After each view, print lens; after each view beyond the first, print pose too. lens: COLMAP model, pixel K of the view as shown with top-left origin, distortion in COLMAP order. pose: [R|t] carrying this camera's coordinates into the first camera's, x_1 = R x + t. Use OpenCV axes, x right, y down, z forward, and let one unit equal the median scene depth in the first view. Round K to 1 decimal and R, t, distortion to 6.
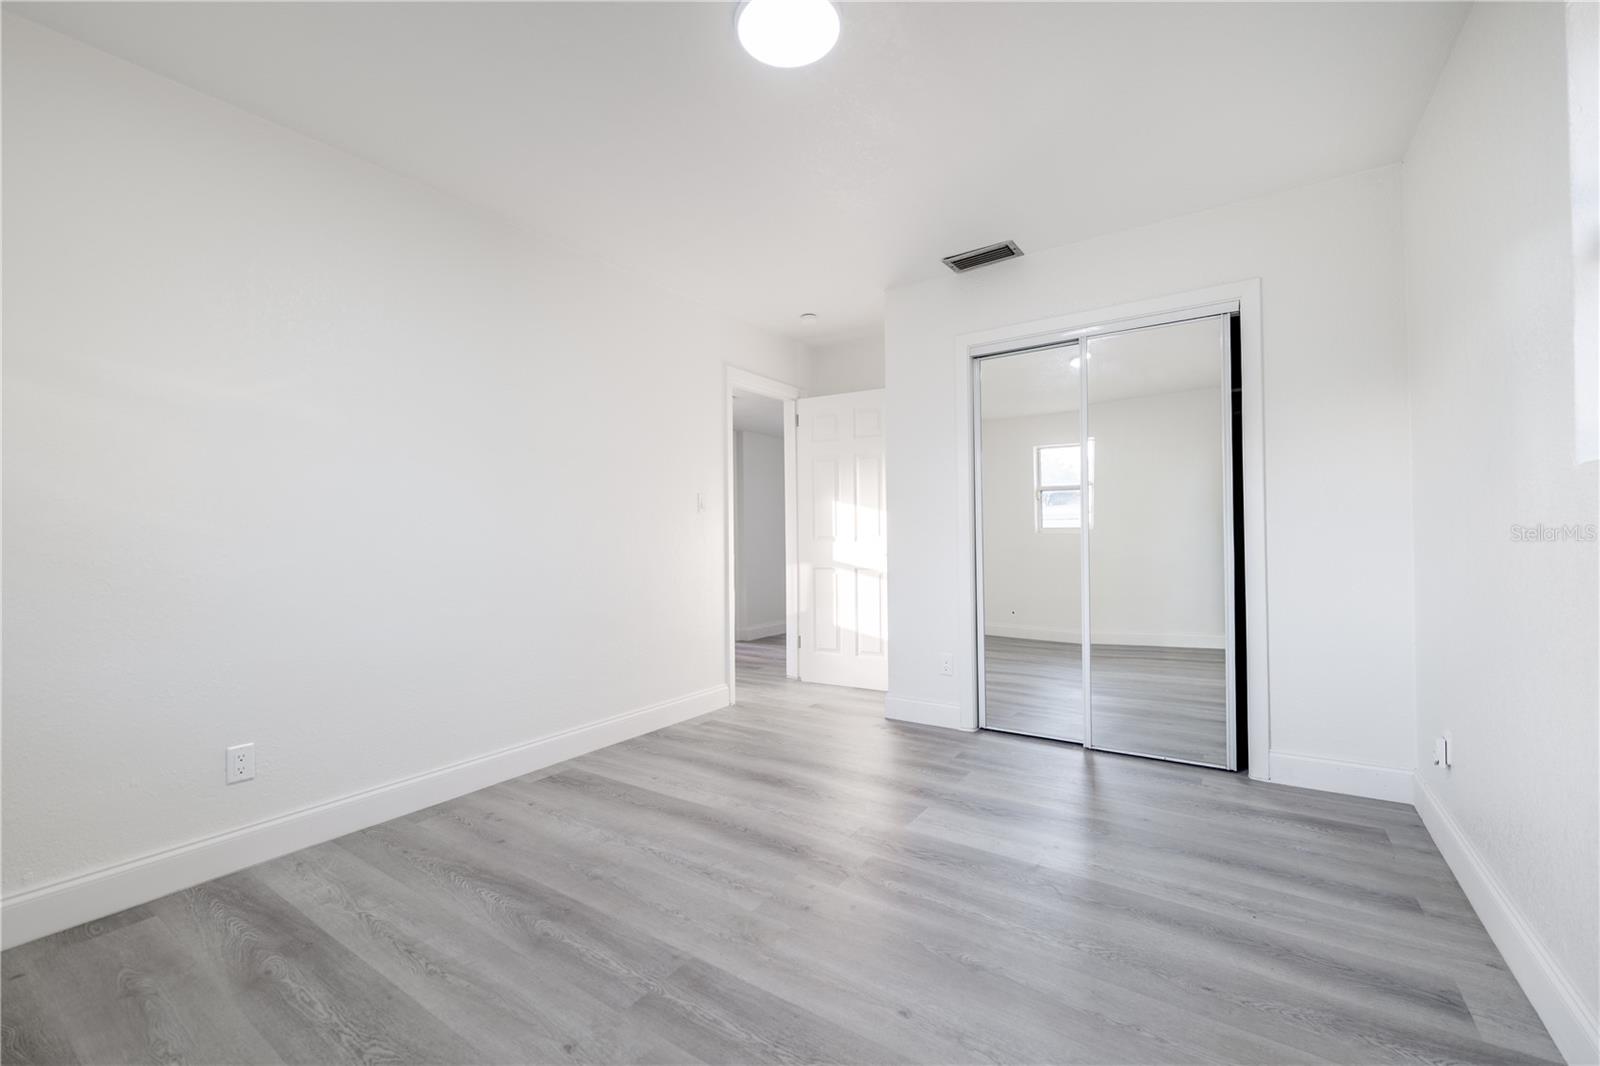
lens RADIAL K [[658.1, 0, 800.4], [0, 658.1, 535.9], [0, 0, 1]] dist [-0.000106, 0.000005]
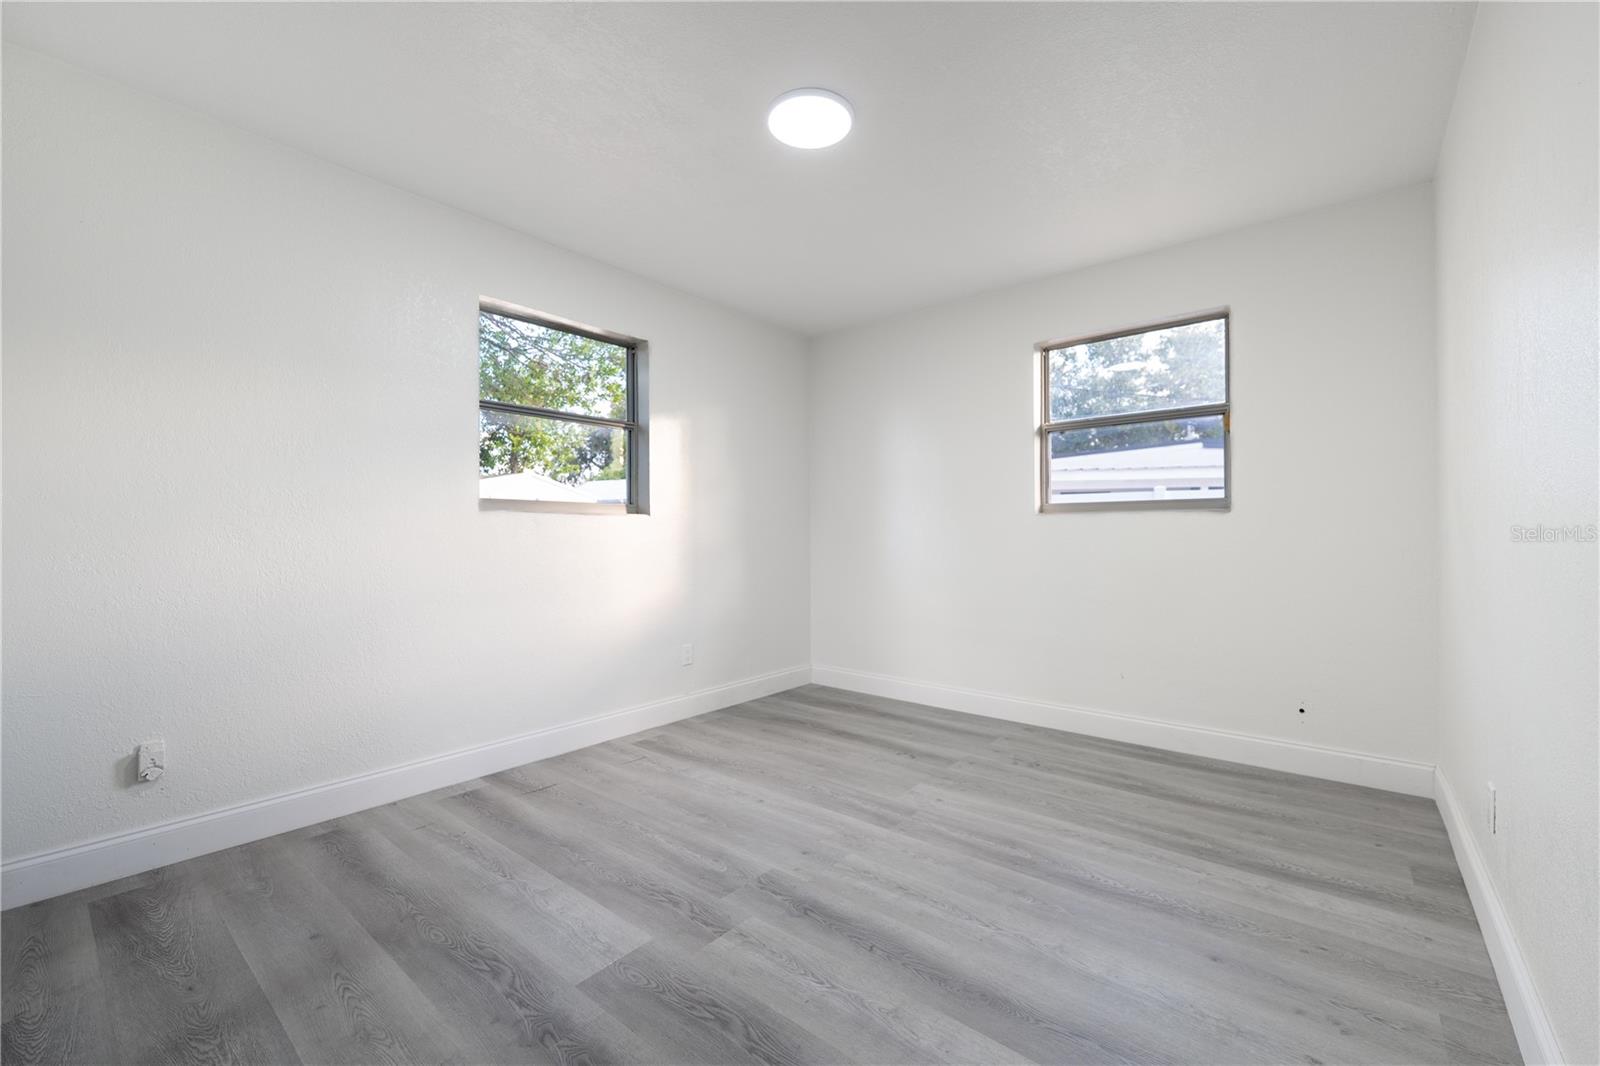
lens RADIAL K [[658.1, 0, 799.7], [0, 658.1, 534.4], [0, 0, 1]] dist [-0.000106, 0.000005]
pose [[-0.995627, 0.015082, 0.092190, -0.098446], [0.014410, 0.999865, -0.007953, 0.006958], [-0.092297, -0.006590, -0.995710, 2.172488]]
